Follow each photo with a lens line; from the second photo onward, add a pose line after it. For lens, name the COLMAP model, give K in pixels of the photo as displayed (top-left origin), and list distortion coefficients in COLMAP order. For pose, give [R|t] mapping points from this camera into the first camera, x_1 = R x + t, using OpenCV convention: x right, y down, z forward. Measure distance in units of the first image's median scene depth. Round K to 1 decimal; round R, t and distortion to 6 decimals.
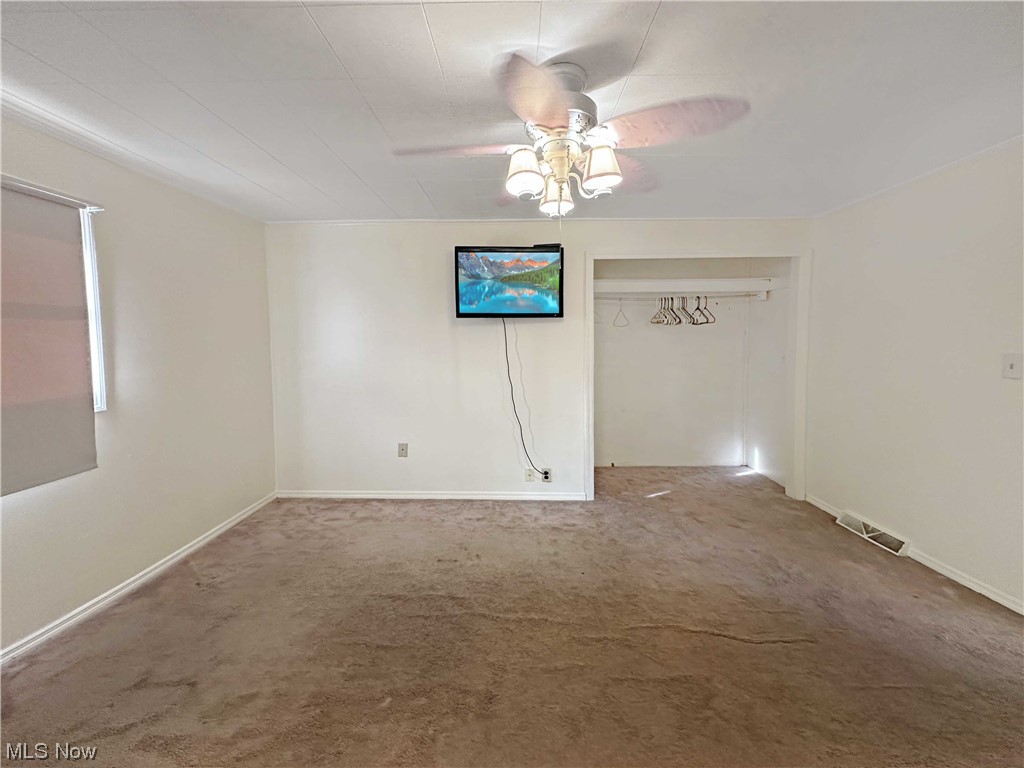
lens RADIAL K [[400.9, 0, 512.5], [0, 400.9, 426.9], [0, 0, 1]] dist [0.015705, 0.000117]
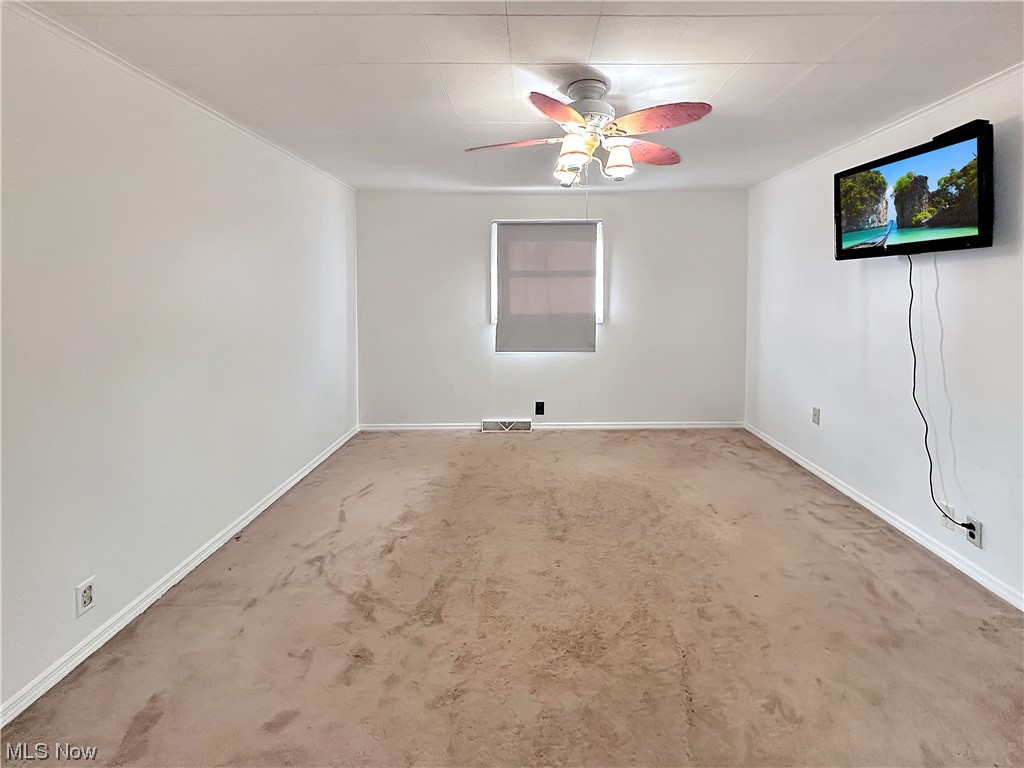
lens RADIAL K [[416.9, 0, 512.7], [0, 416.9, 381.9], [0, 0, 1]] dist [0.002435, 0.000138]
pose [[0.037068, 0.222239, -0.974287, 0.758329], [-0.221163, 0.952605, 0.208879, -0.073910], [0.974532, 0.207734, 0.084462, 0.366088]]
